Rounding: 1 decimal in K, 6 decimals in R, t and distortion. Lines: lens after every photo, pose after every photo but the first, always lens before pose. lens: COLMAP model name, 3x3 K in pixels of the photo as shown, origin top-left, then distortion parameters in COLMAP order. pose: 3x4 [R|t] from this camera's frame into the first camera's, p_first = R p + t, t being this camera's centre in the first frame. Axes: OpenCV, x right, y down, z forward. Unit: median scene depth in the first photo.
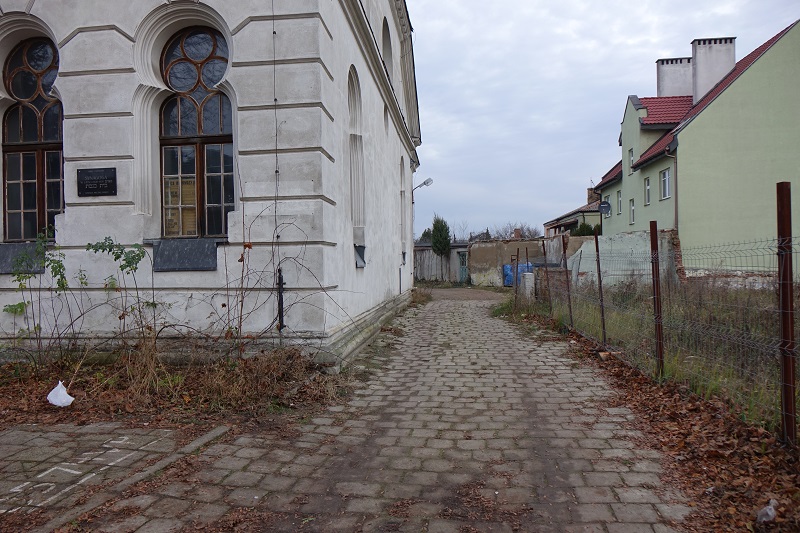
lens RADIAL K [[546.9, 0, 398.3], [0, 546.9, 260.4], [0, 0, 1]] dist [-0.001527, 0.004045]
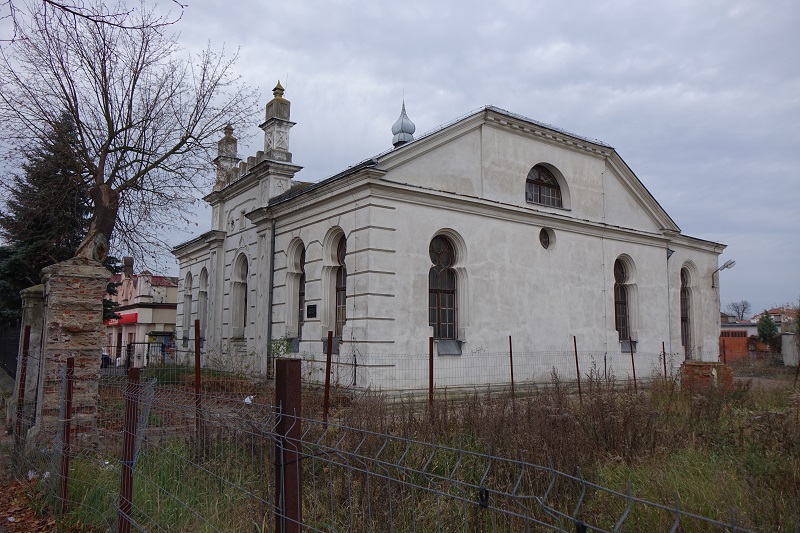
lens RADIAL K [[596.3, 0, 404.9], [0, 596.3, 259.8], [0, 0, 1]] dist [0.002019, -0.008791]
pose [[0.664671, -0.076273, -0.743233, 1.539845], [-0.015889, 0.993107, -0.116126, -0.077551], [0.746967, 0.088995, 0.658878, -0.326755]]
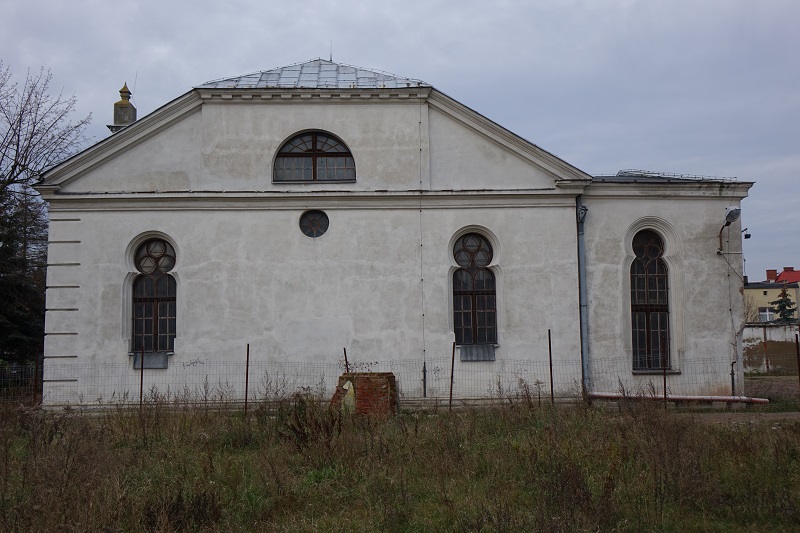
lens RADIAL K [[854.3, 0, 397.4], [0, 854.3, 258.3], [0, 0, 1]] dist [0.015795, 0.000000]
pose [[0.136794, -0.095921, -0.985944, 3.112672], [0.021683, 0.995352, -0.093828, -0.069107], [0.990362, -0.008543, 0.138238, 1.843476]]
